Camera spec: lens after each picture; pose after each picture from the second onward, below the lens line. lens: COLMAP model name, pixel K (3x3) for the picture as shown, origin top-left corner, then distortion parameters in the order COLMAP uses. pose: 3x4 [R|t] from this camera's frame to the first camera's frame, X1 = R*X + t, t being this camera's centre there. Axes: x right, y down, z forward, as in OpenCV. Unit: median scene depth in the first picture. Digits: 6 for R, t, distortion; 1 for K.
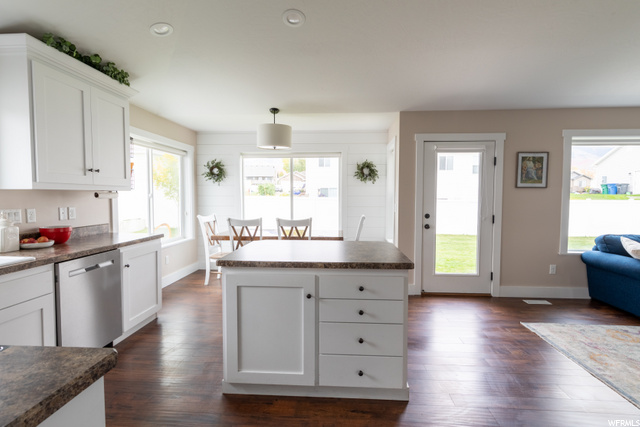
lens RADIAL K [[316.3, 0, 326.2], [0, 316.3, 209.5], [0, 0, 1]] dist [0.003555, 0.000436]
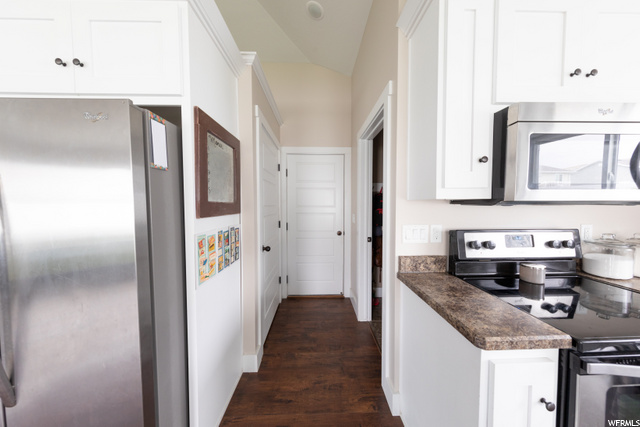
lens RADIAL K [[202.4, 0, 320.3], [0, 202.4, 210.4], [0, 0, 1]] dist [0.002285, 0.000076]
pose [[-0.996543, 0.001740, -0.083062, 0.006025], [-0.004326, 0.997337, 0.072797, -0.021739], [0.082968, 0.072905, -0.993882, 0.343341]]
